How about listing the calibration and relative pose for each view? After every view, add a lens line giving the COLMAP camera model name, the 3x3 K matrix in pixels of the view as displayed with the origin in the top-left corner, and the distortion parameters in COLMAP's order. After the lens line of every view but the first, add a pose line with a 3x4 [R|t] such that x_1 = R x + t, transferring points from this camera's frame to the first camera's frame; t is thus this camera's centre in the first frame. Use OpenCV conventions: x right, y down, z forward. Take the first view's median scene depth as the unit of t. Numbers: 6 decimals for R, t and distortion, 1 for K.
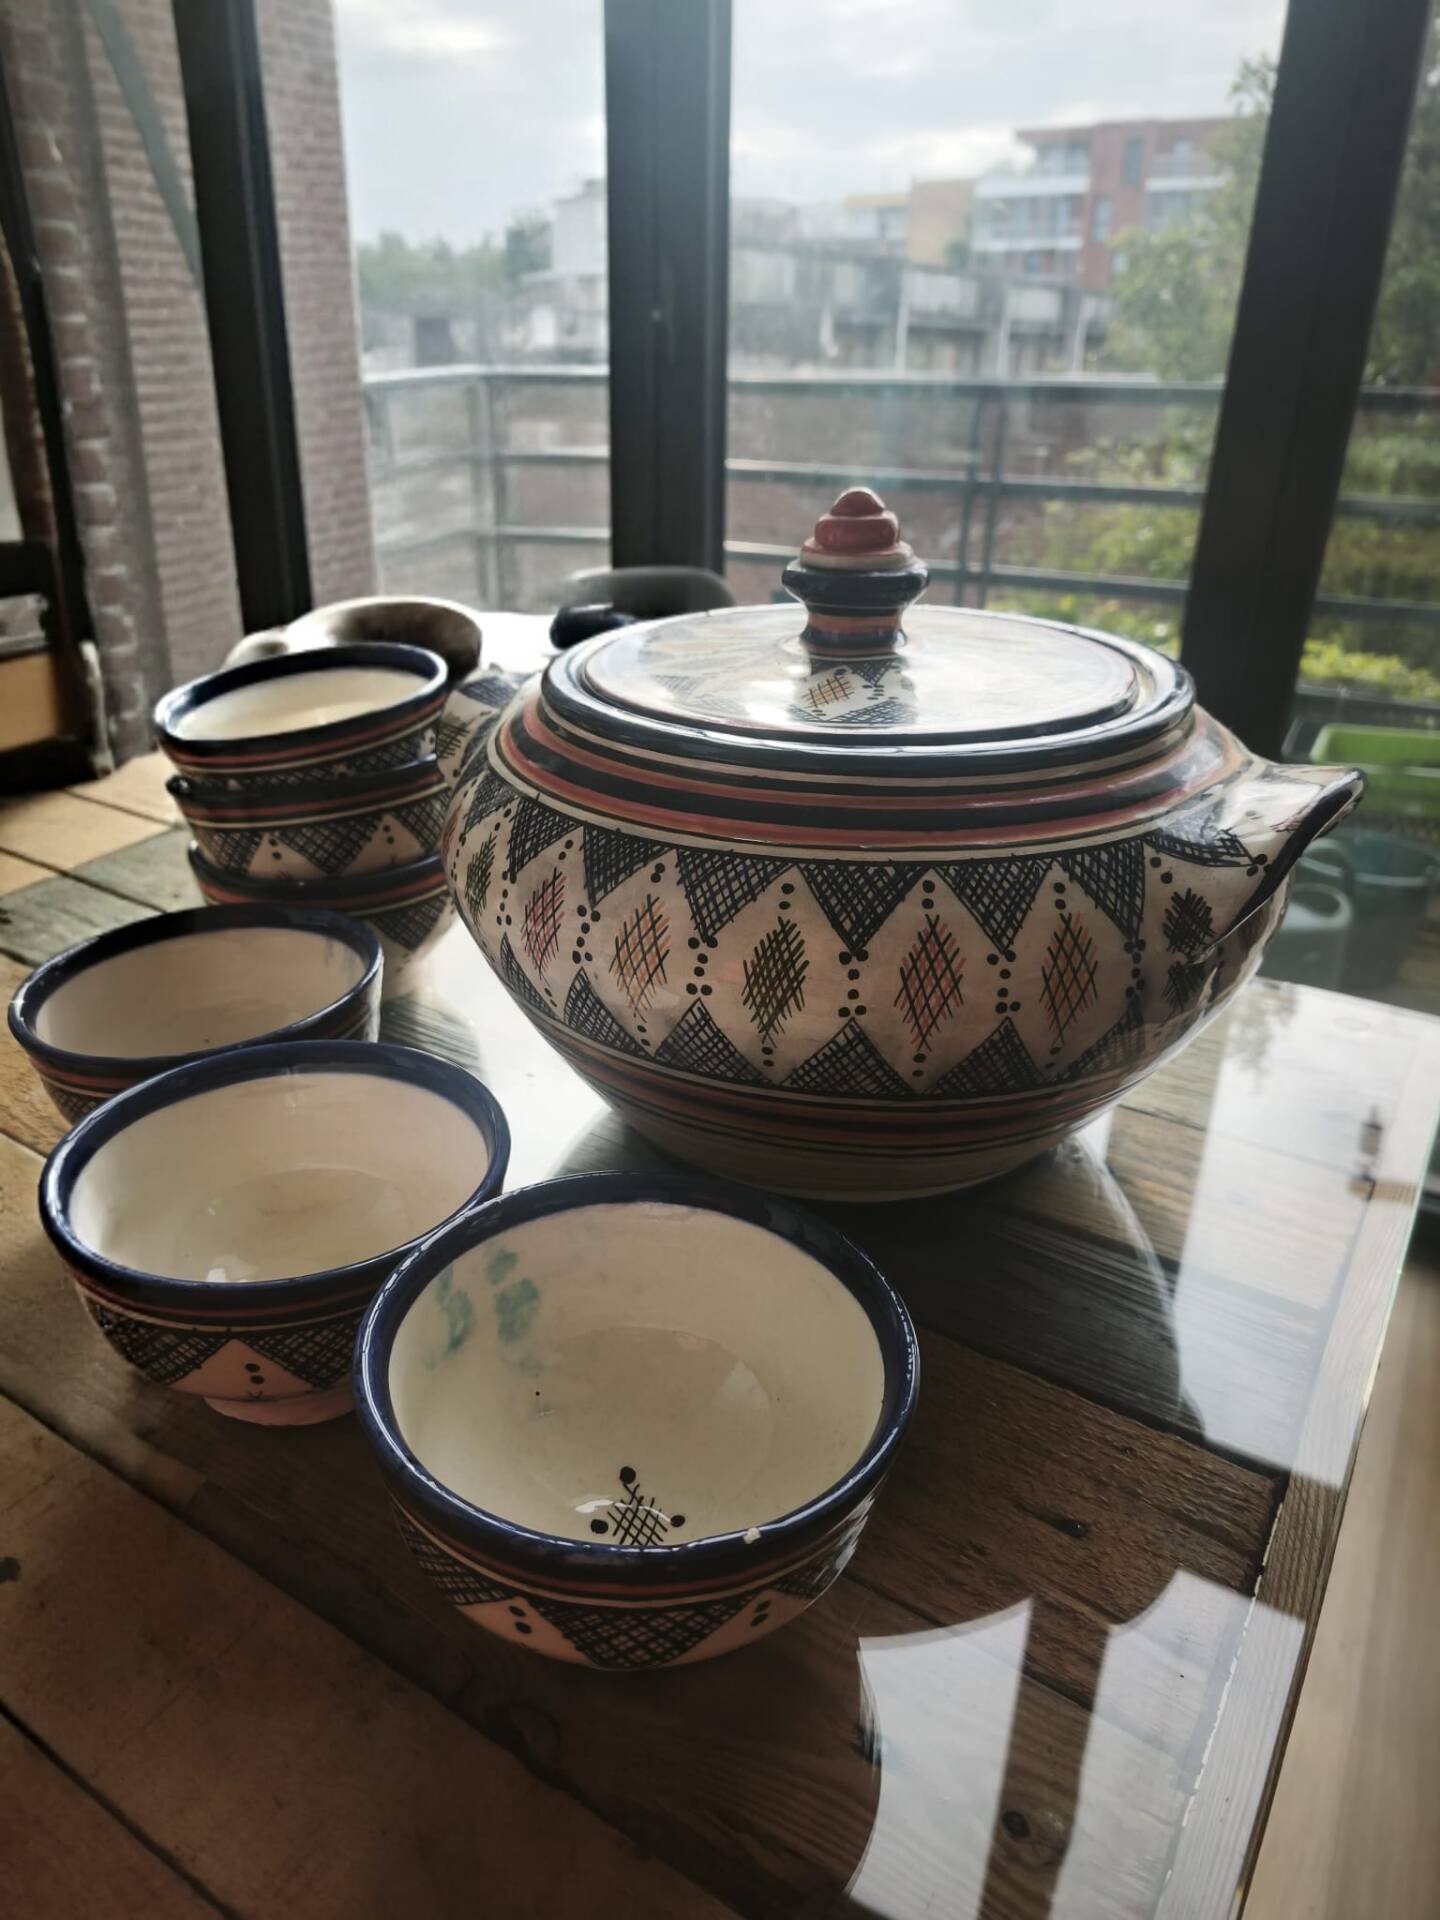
lens RADIAL K [[1306.1, 0, 716.8], [0, 1306.1, 965.8], [0, 0, 1]] dist [0.056830, -0.056659]
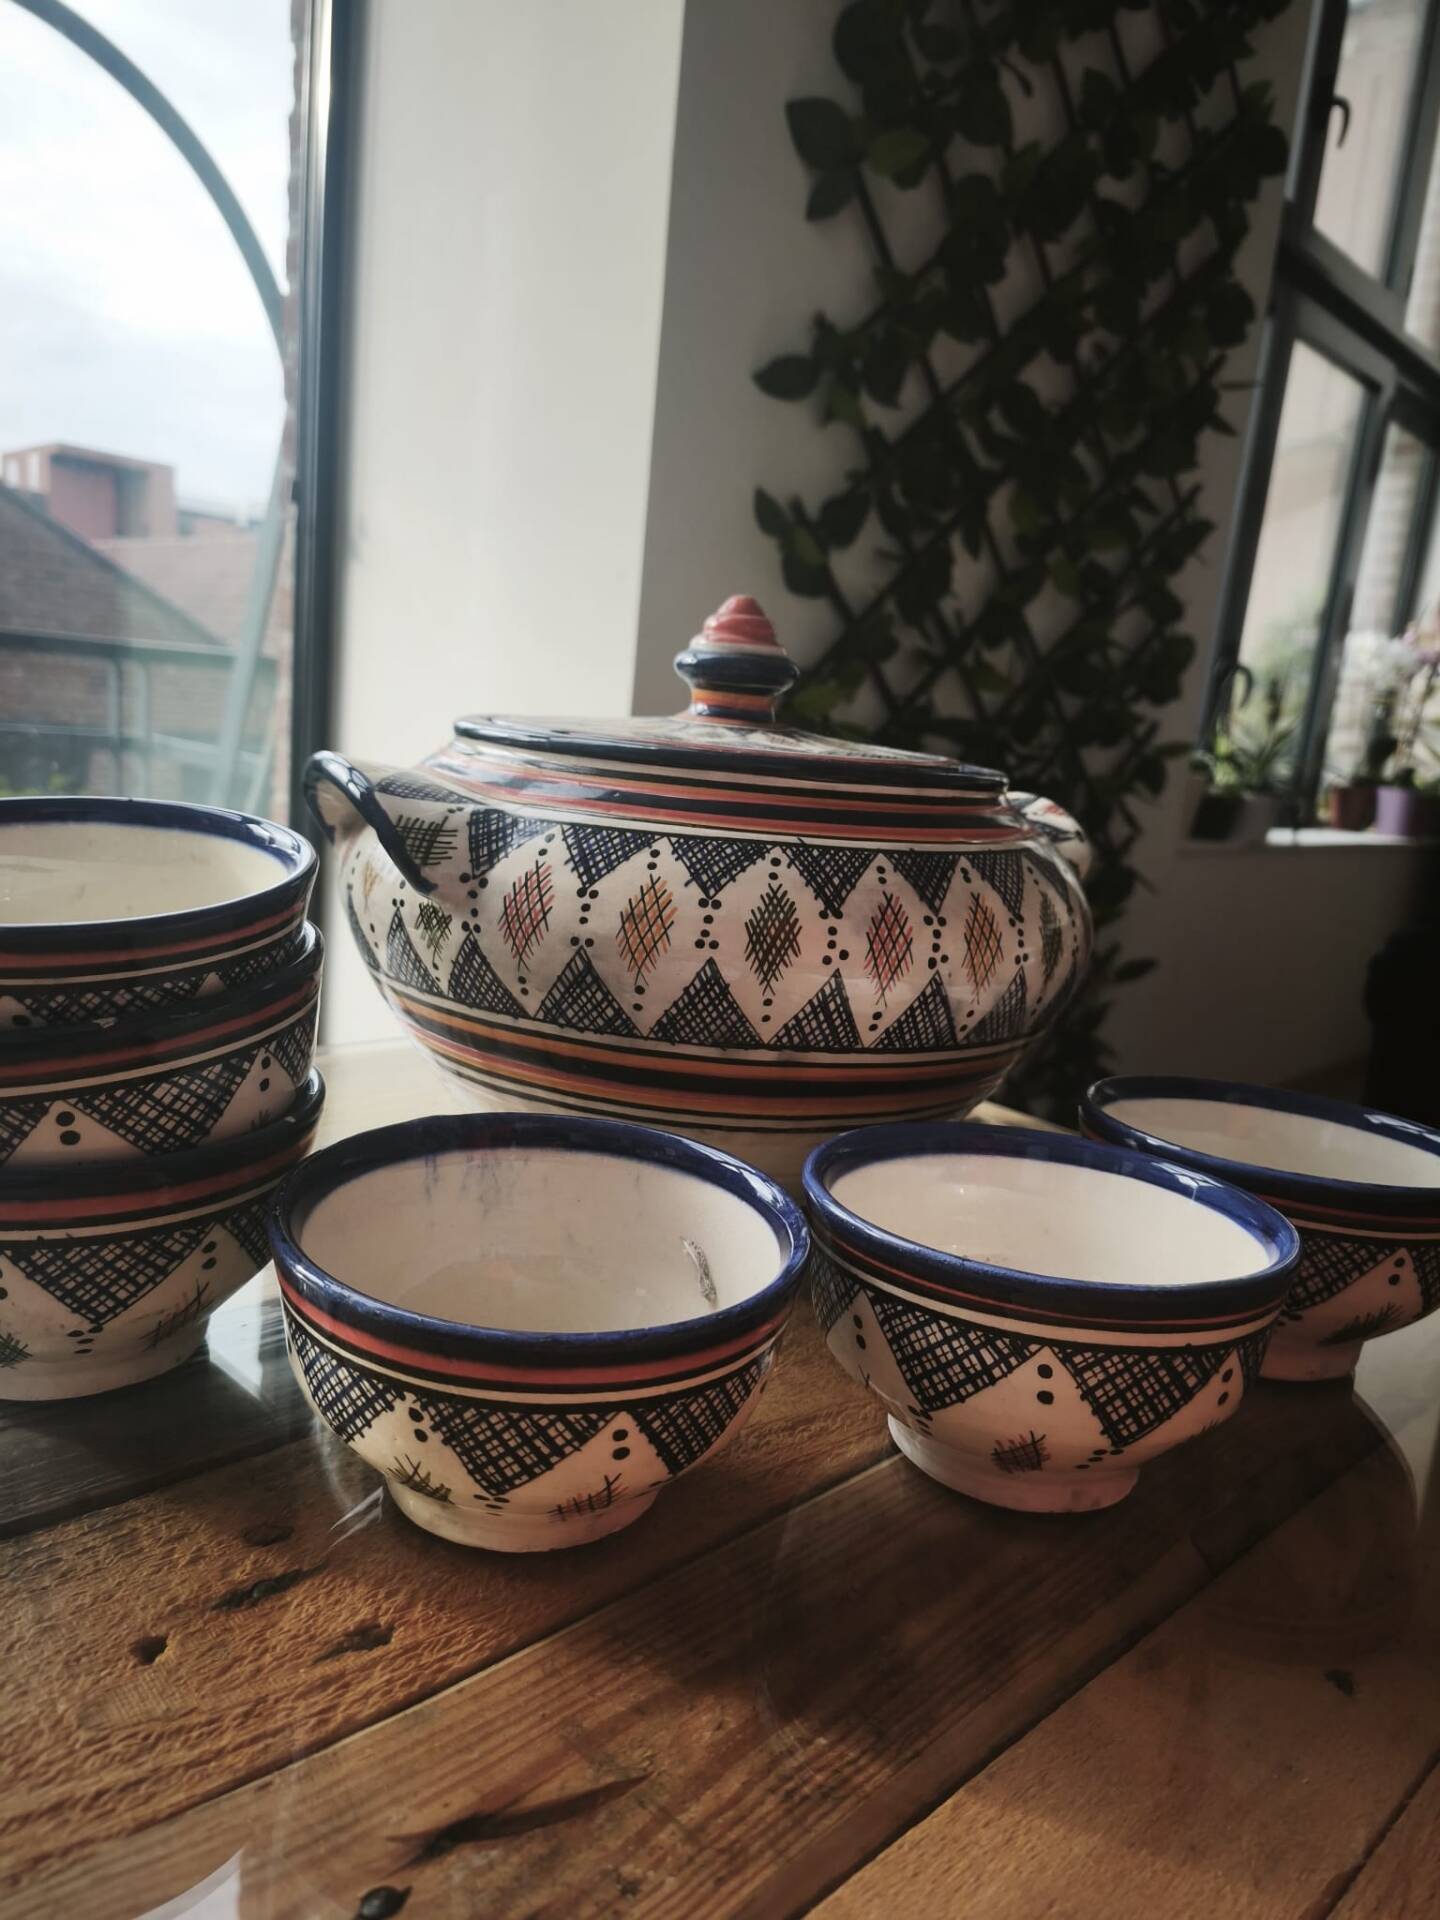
lens RADIAL K [[1306.1, 0, 711.0], [0, 1306.1, 966.1], [0, 0, 1]] dist [0.056830, -0.056659]
pose [[0.435699, -0.141562, 0.888891, -1.229777], [0.300700, 0.953708, 0.004493, -0.068585], [-0.848379, 0.265332, 0.458097, 0.688899]]
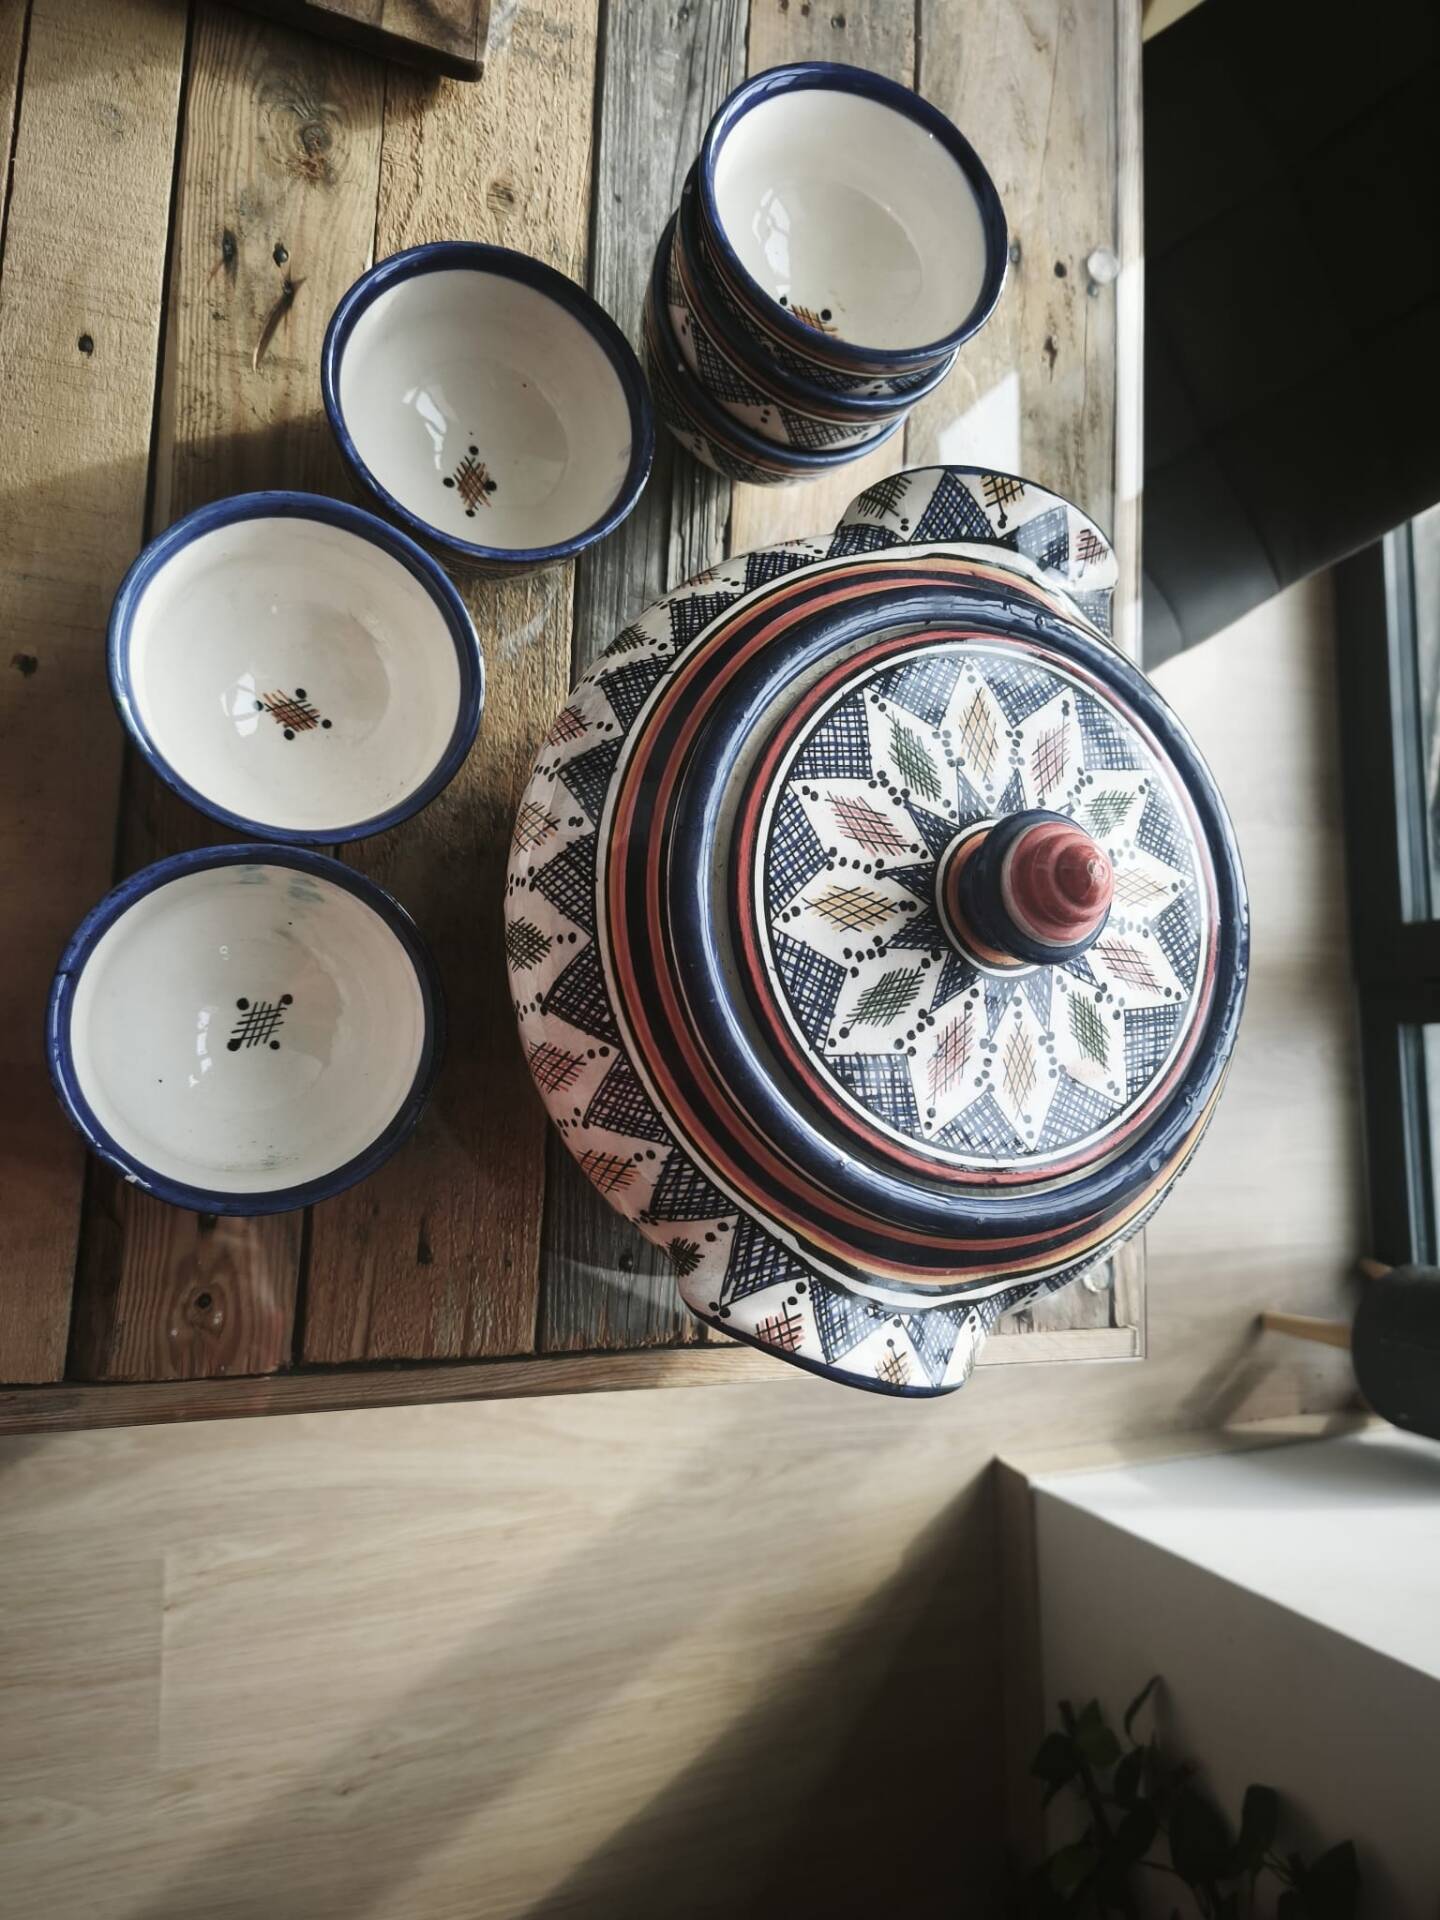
lens RADIAL K [[1306.1, 0, 744.5], [0, 1306.1, 951.5], [0, 0, 1]] dist [0.056830, -0.056659]
pose [[0.305029, 0.952119, 0.020638, 0.087490], [-0.724347, 0.217880, 0.654103, -0.929051], [0.618287, -0.214469, 0.756124, 0.195984]]
